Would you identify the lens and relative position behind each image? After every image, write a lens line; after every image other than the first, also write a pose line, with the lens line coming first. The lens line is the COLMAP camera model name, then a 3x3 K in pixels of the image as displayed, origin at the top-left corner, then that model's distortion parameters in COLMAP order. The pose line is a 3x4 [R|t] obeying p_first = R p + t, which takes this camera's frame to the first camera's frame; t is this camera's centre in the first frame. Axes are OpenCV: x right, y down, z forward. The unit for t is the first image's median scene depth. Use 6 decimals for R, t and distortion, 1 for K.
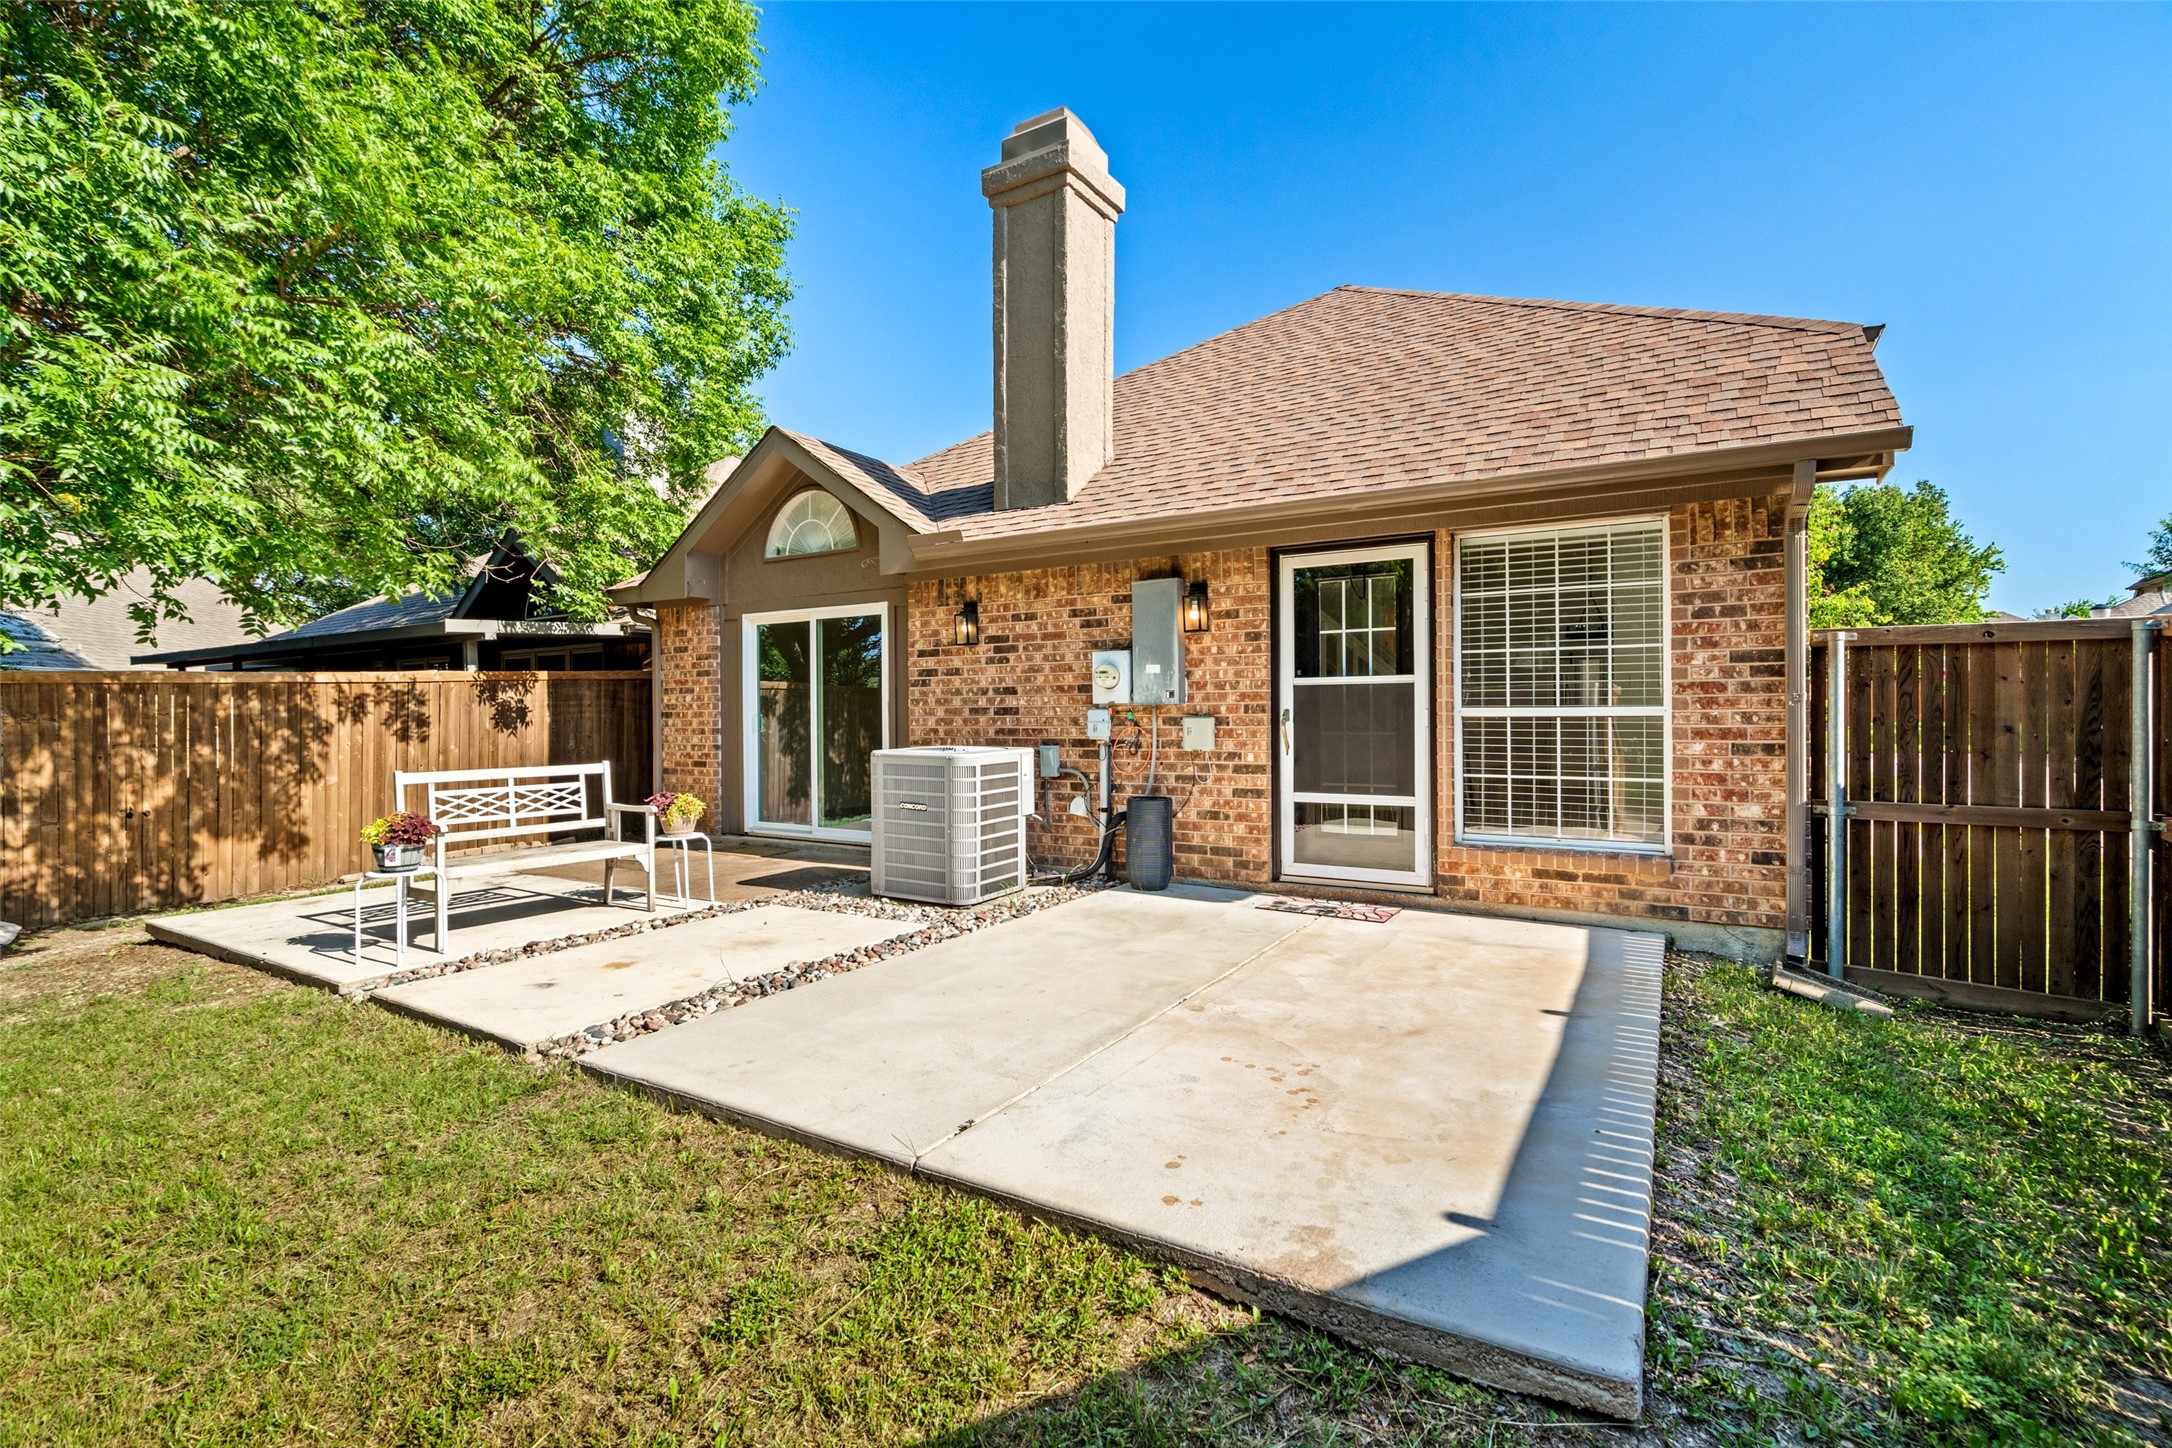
lens RADIAL K [[977.8, 0, 1083.2], [0, 977.8, 714.1], [0, 0, 1]] dist [-0.002803, 0.000673]
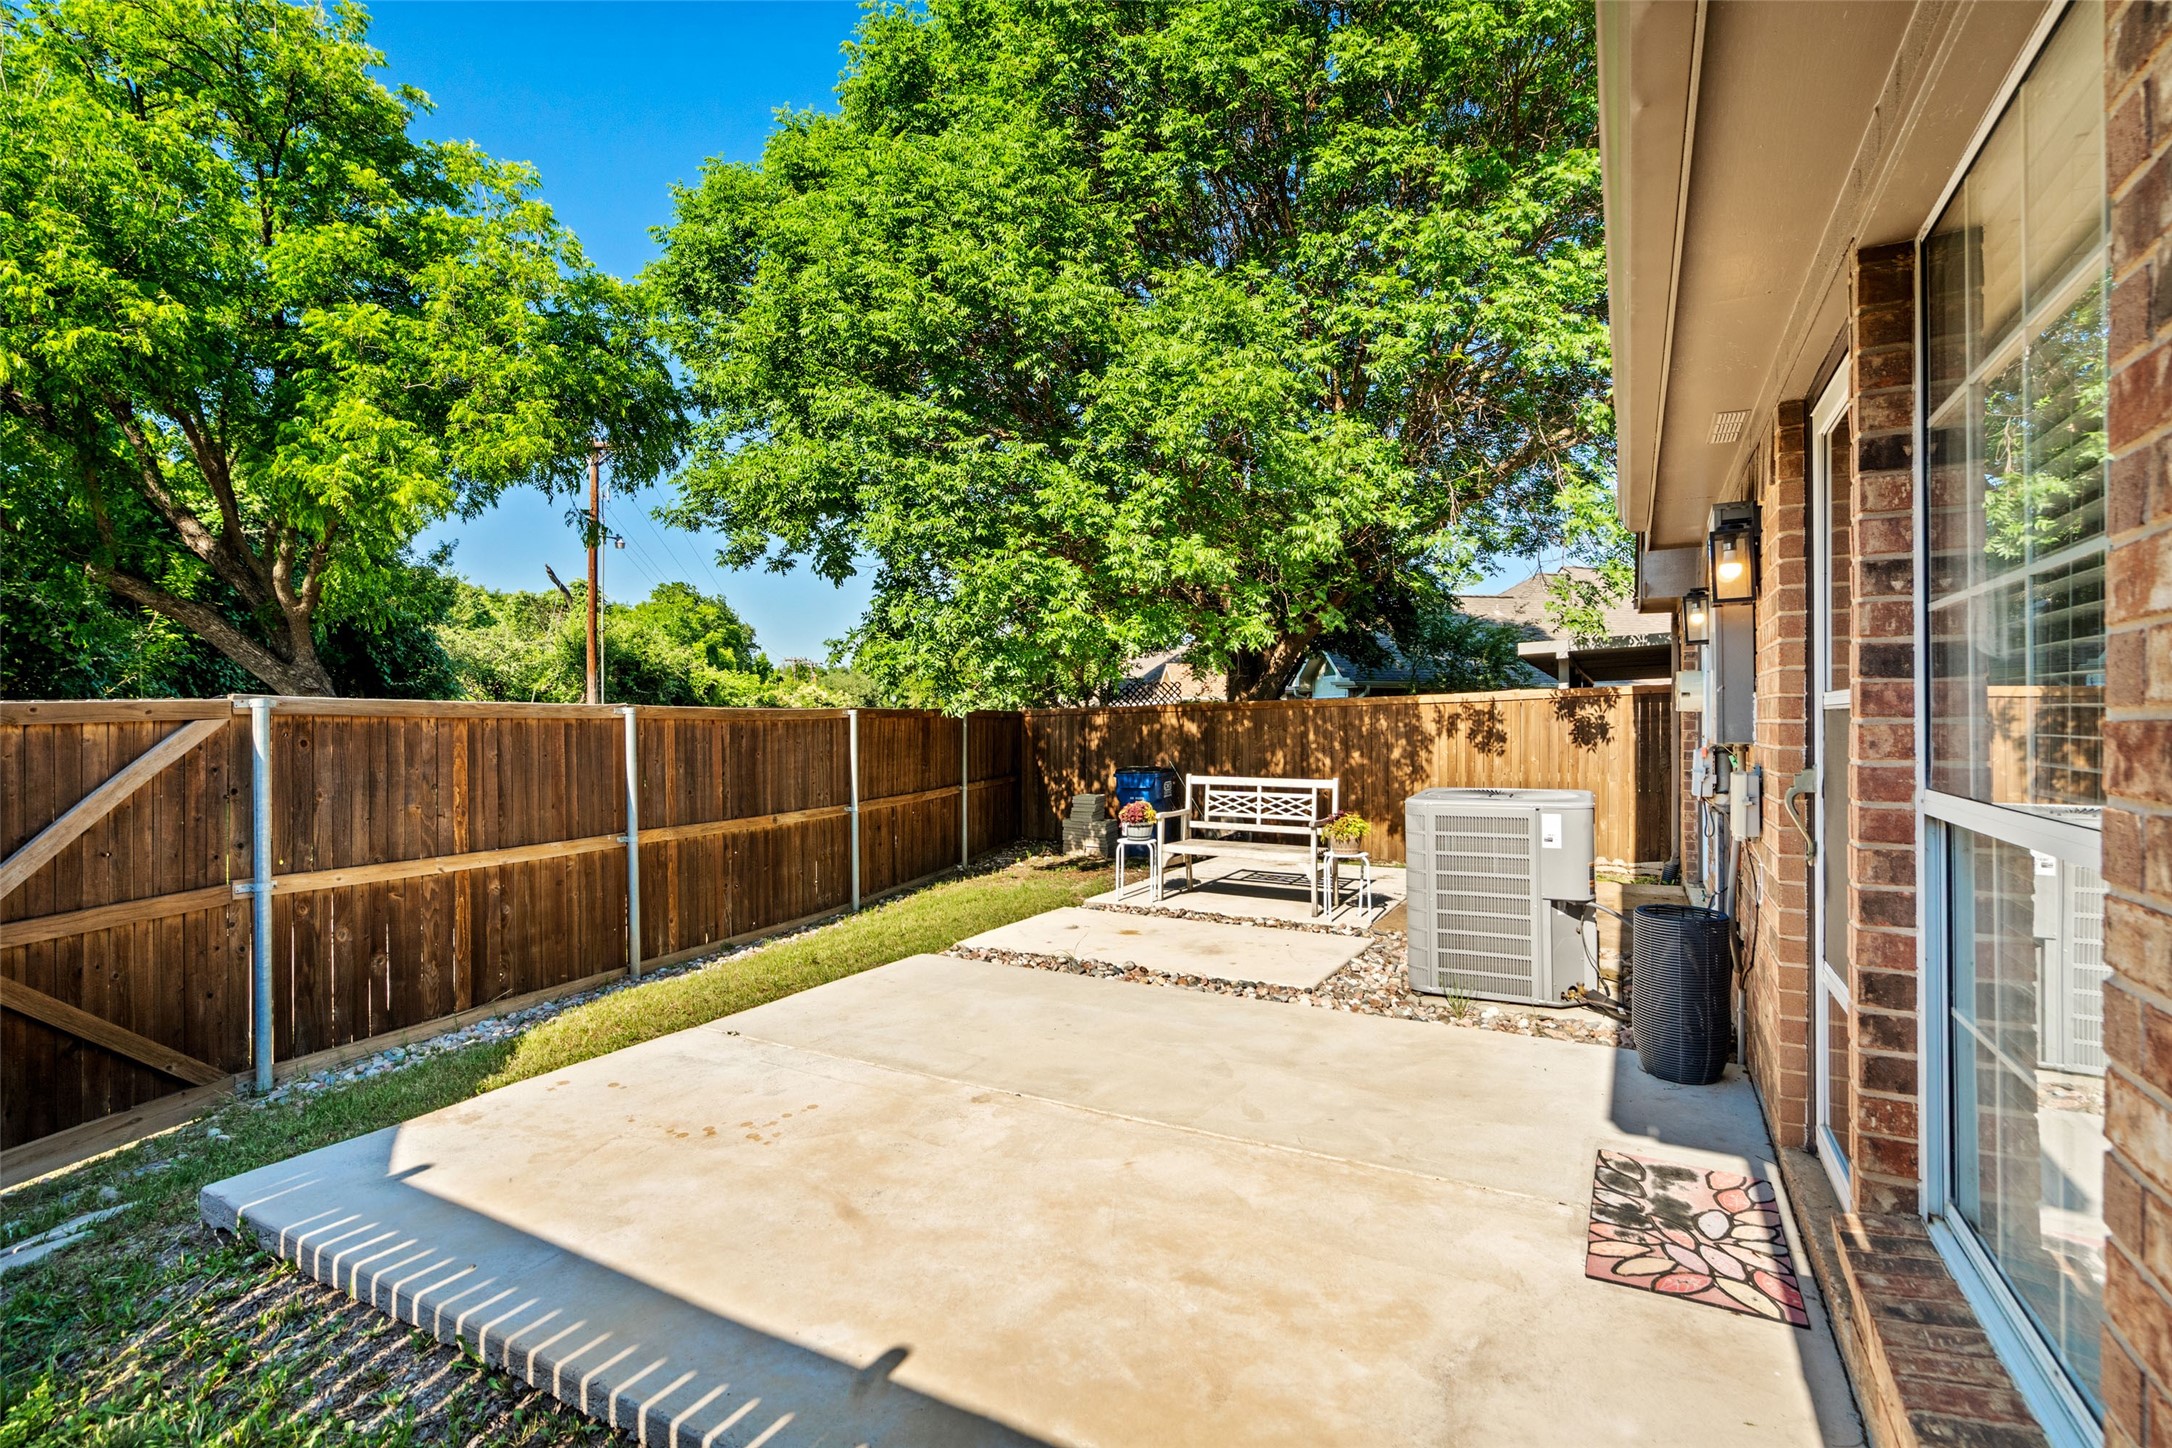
lens RADIAL K [[977.8, 0, 1082.8], [0, 977.8, 722.0], [0, 0, 1]] dist [-0.002803, 0.000673]
pose [[0.047241, 0.007069, -0.998859, 0.694185], [0.001132, 0.999974, 0.007130, -0.027632], [0.998883, -0.001468, 0.047231, 0.740602]]
